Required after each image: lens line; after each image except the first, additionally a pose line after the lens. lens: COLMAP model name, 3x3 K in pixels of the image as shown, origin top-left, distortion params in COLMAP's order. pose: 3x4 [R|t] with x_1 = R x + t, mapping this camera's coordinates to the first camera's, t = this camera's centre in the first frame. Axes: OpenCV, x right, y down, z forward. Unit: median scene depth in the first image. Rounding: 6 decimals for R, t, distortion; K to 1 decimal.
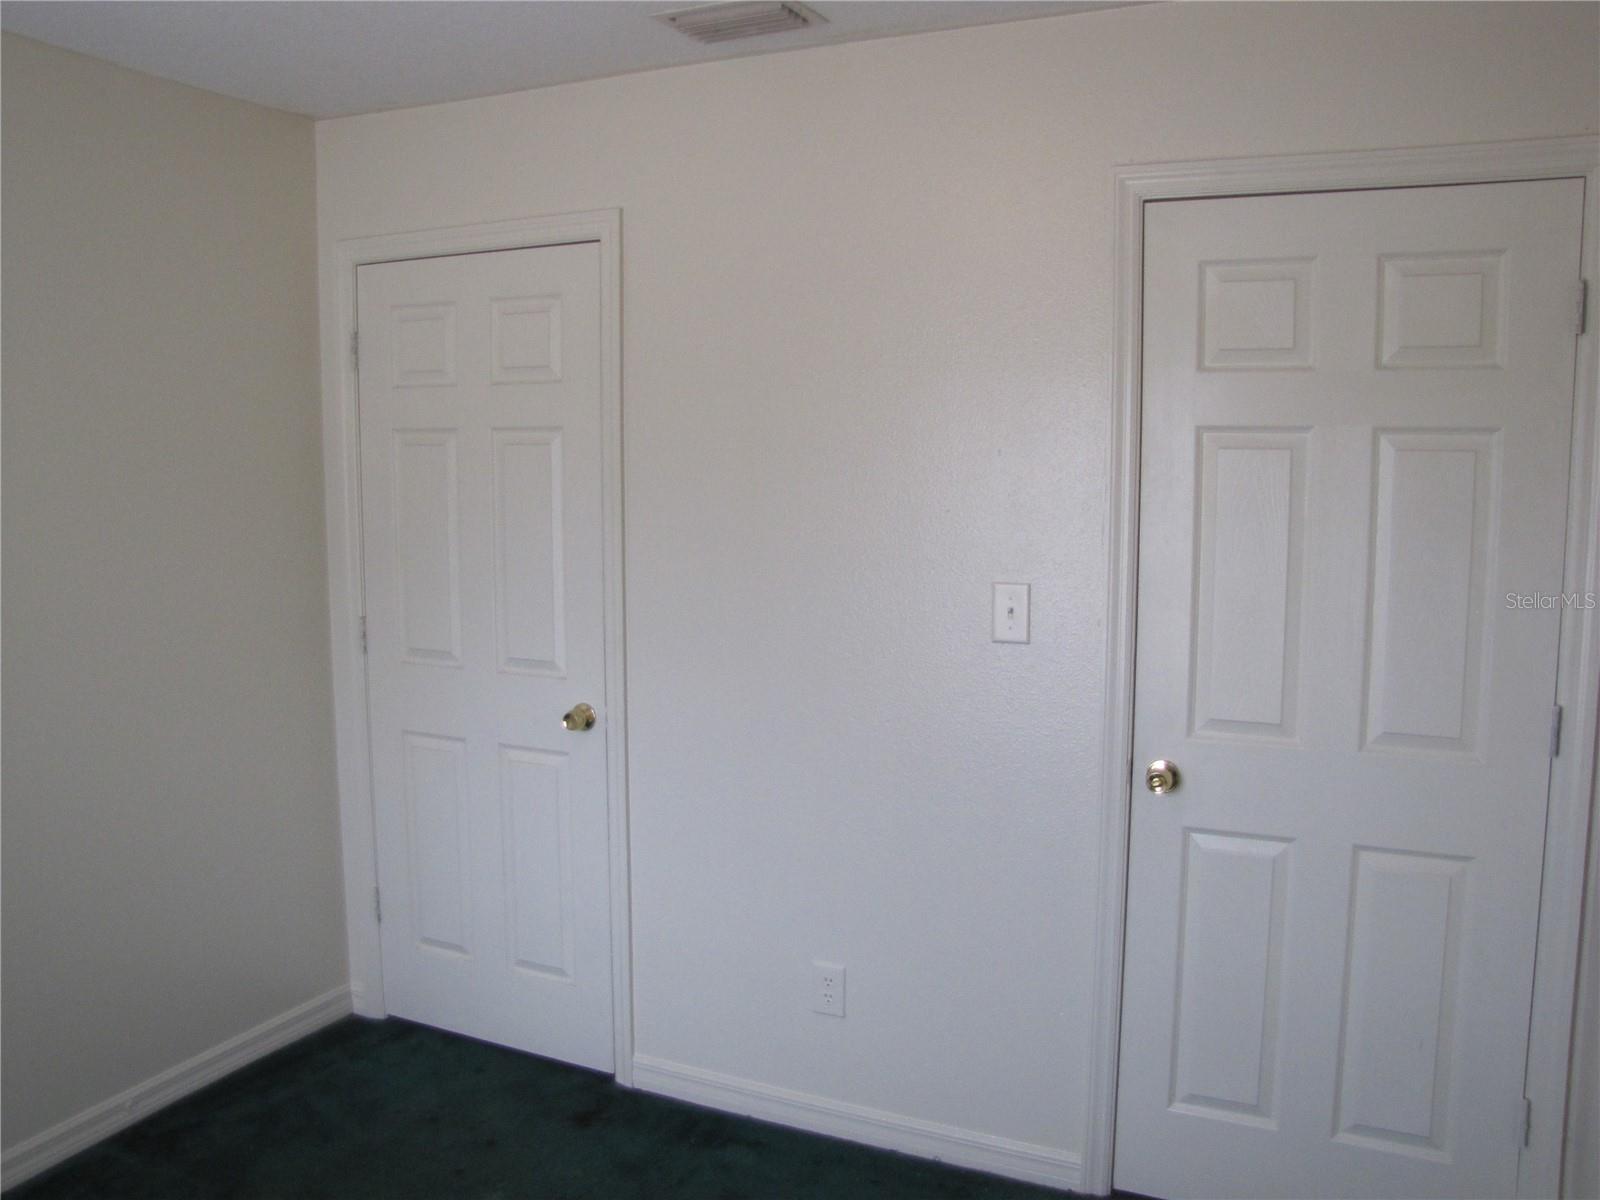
lens RADIAL K [[1312.3, 0, 799.0], [0, 1312.3, 582.1], [0, 0, 1]] dist [-0.090696, 0.007491]
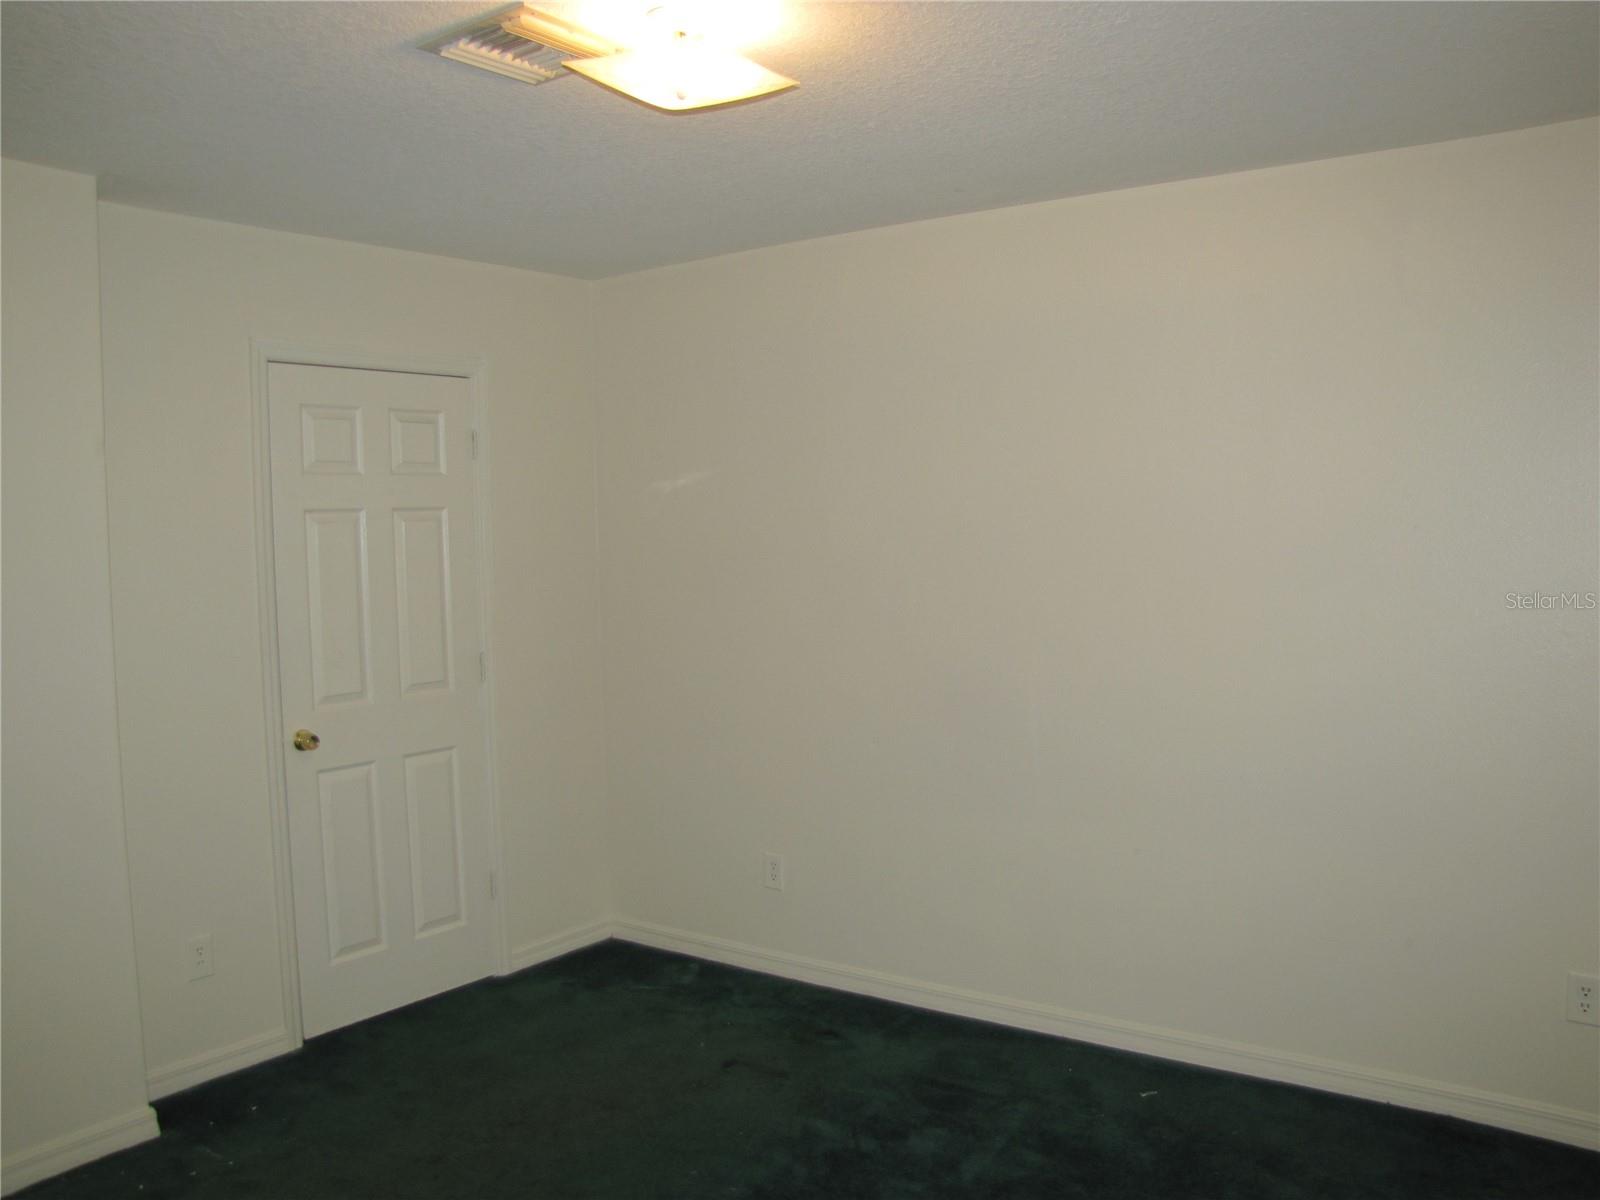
lens RADIAL K [[1315.9, 0, 800.0], [0, 1315.9, 600.0], [0, 0, 1]] dist [-0.194337, 0.160163]
pose [[0.202055, -0.075156, 0.976486, -3.274697], [0.125900, 0.990772, 0.050204, -0.048579], [-0.971248, 0.112795, 0.209653, 0.366615]]
